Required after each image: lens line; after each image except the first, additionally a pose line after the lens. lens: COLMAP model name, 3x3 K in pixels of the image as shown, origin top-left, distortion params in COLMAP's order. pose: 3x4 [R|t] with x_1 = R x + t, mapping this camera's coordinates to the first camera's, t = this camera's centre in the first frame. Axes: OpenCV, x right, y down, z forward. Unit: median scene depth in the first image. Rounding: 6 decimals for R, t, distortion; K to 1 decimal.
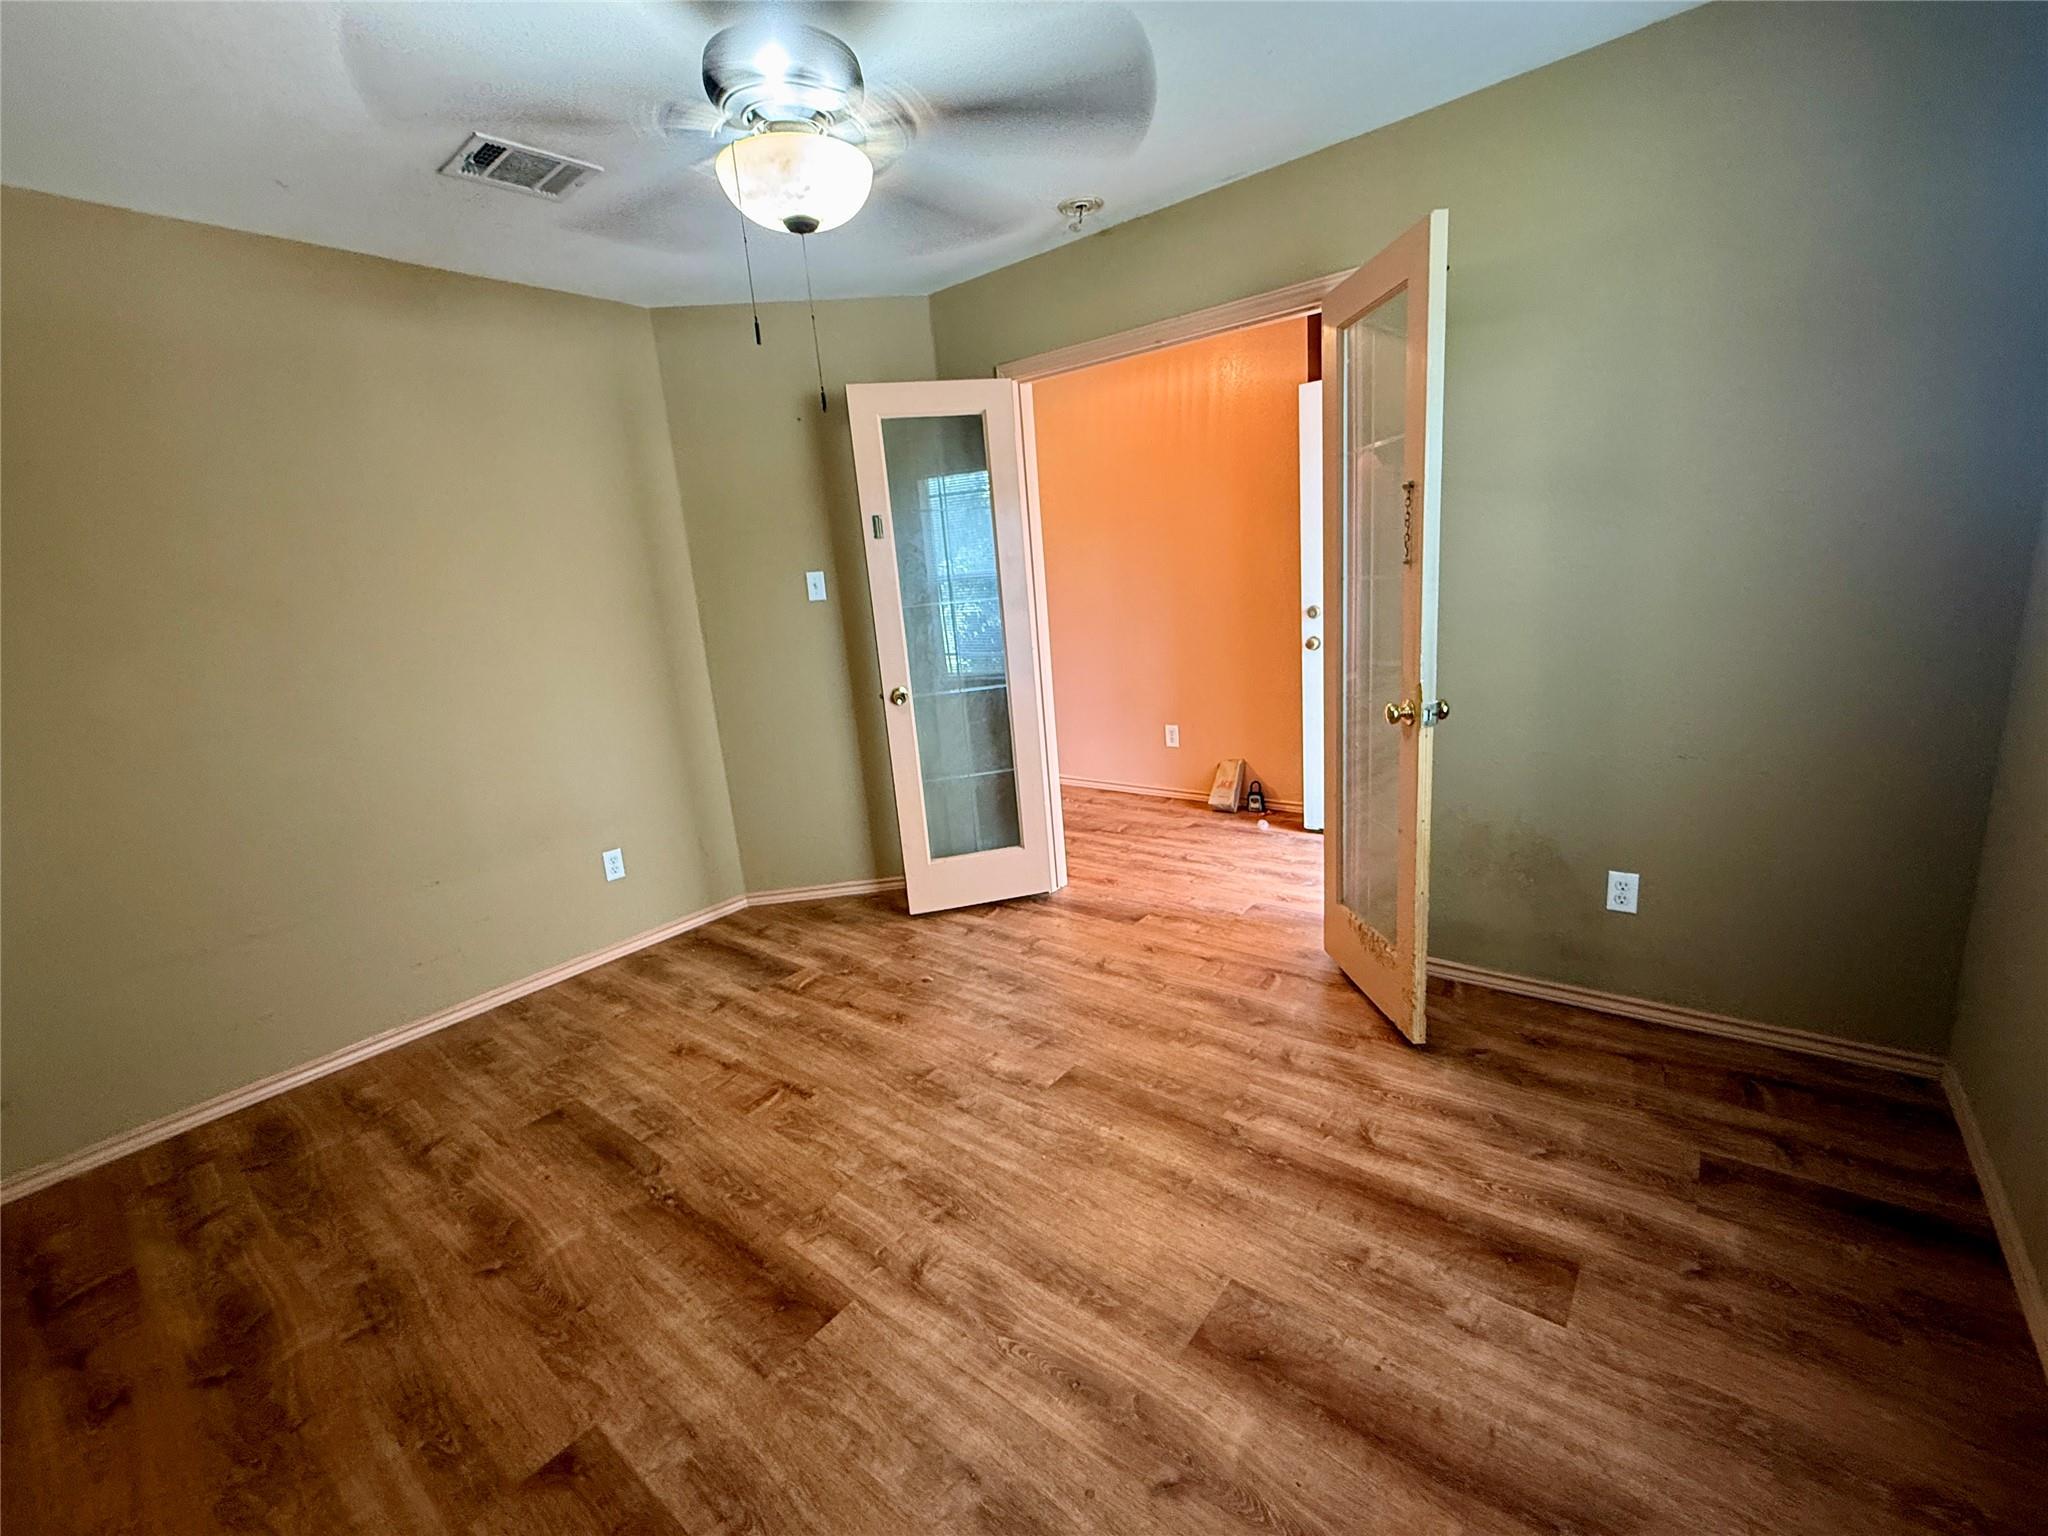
lens RADIAL K [[820.8, 0, 1019.3], [0, 820.8, 770.6], [0, 0, 1]] dist [-0.000665, 0.000748]
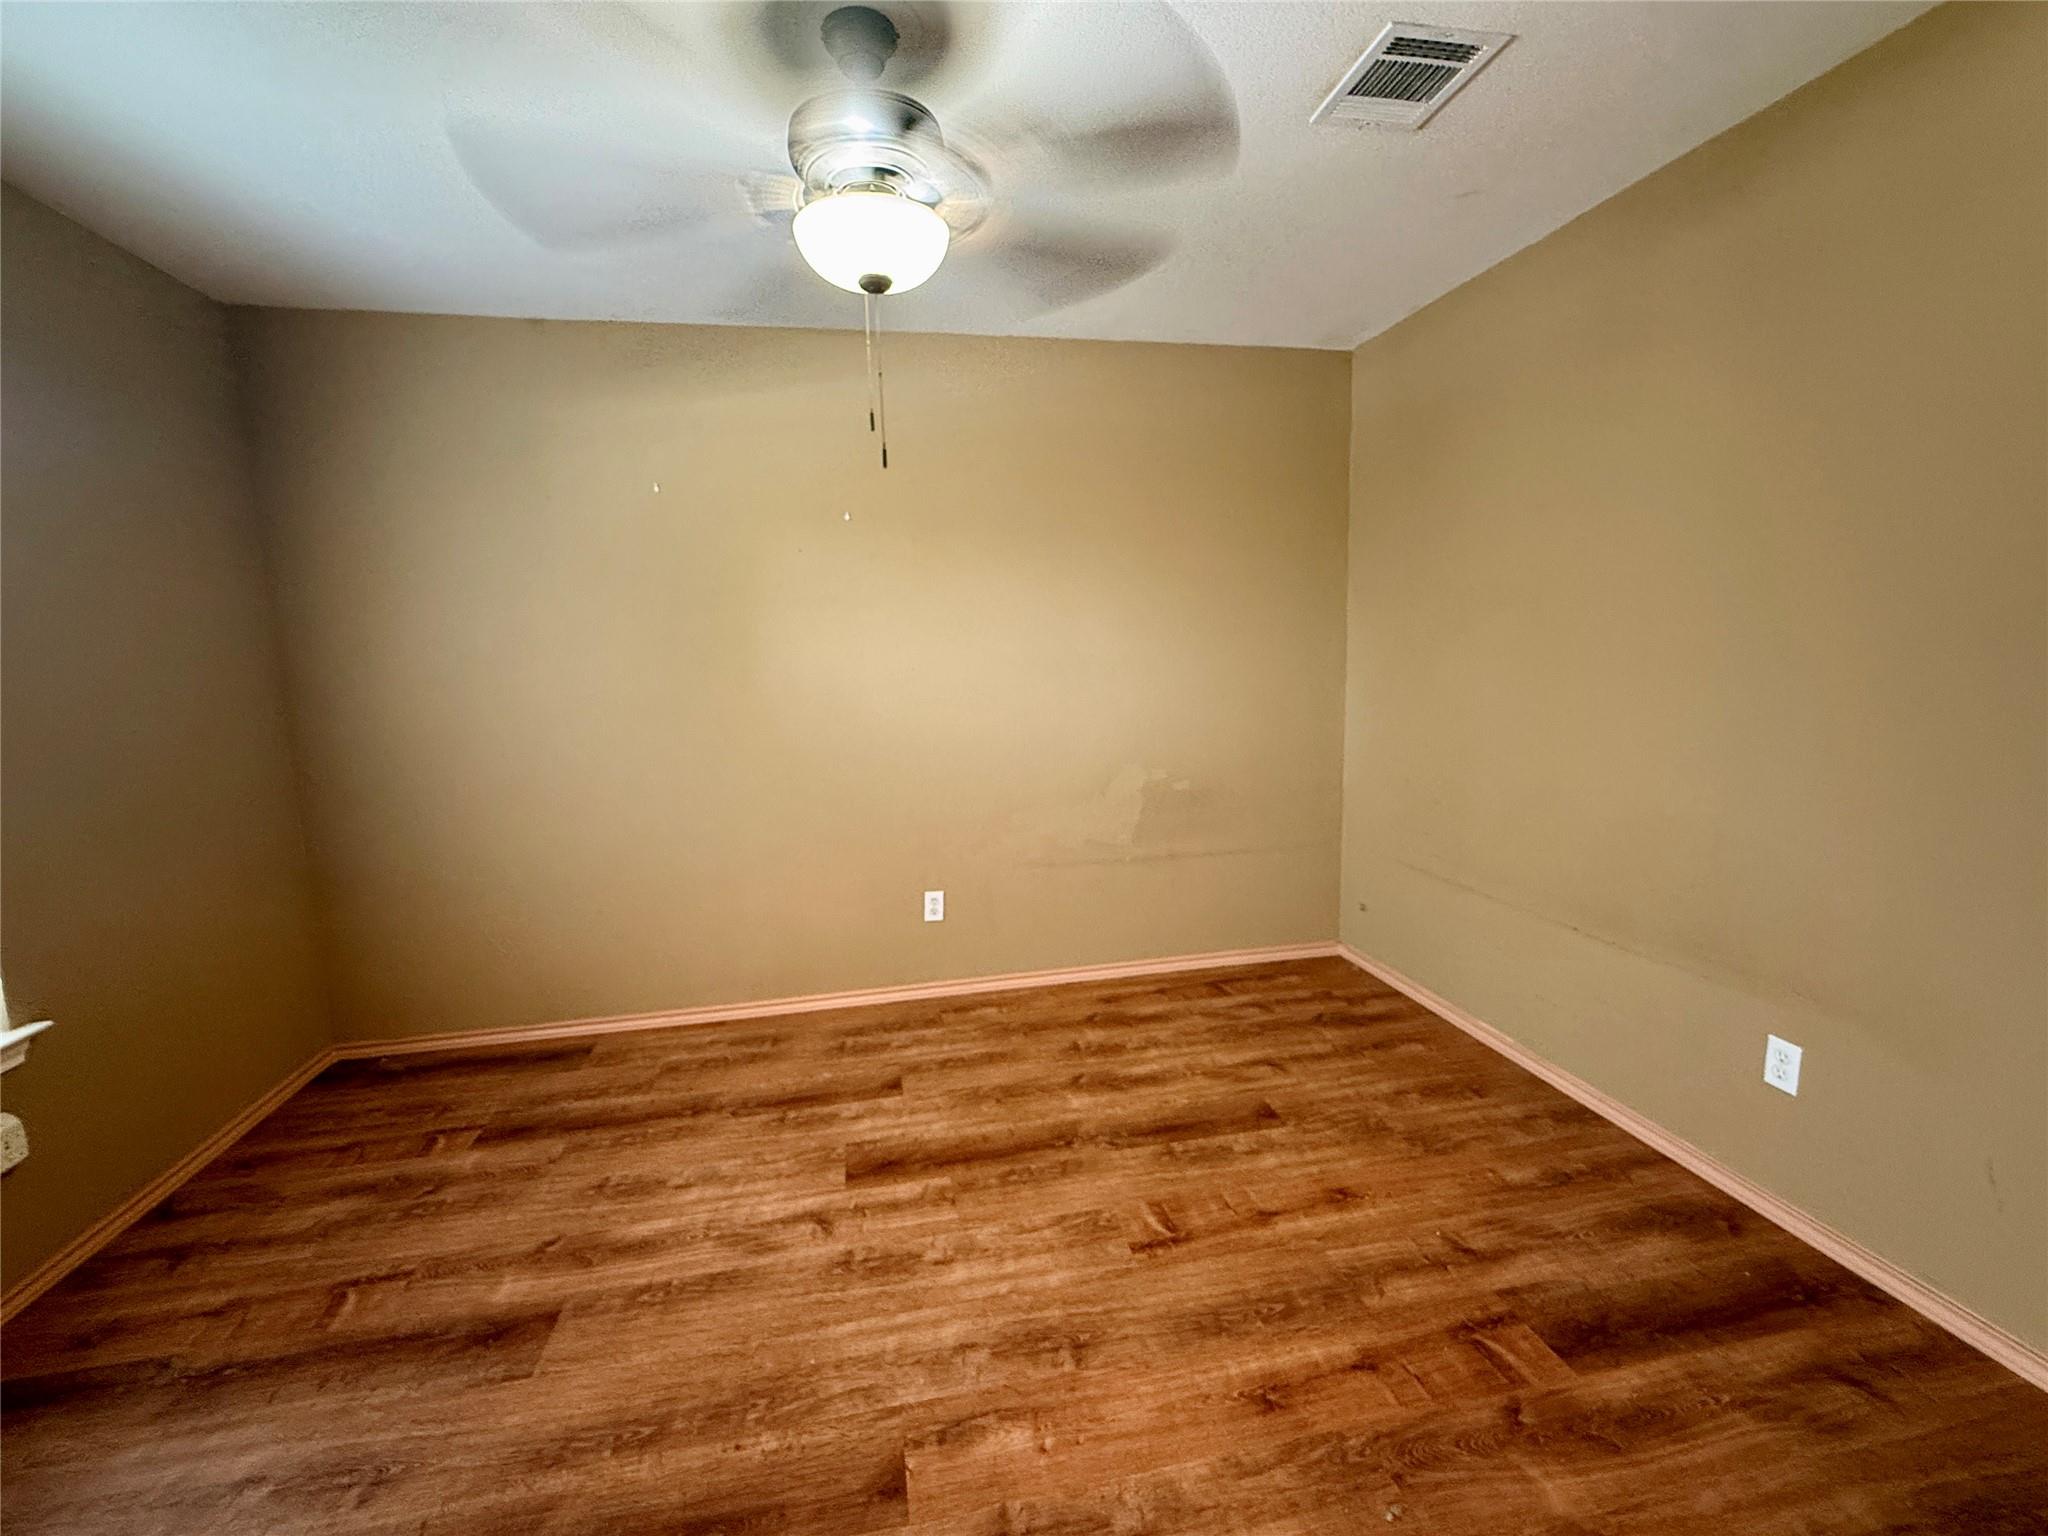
lens RADIAL K [[820.8, 0, 1019.3], [0, 820.8, 770.6], [0, 0, 1]] dist [-0.000665, 0.000748]
pose [[-0.606953, 0.215066, -0.765085, 0.365546], [-0.114486, 0.928987, 0.351962, -0.348601], [0.786449, 0.301215, -0.539229, 1.293810]]
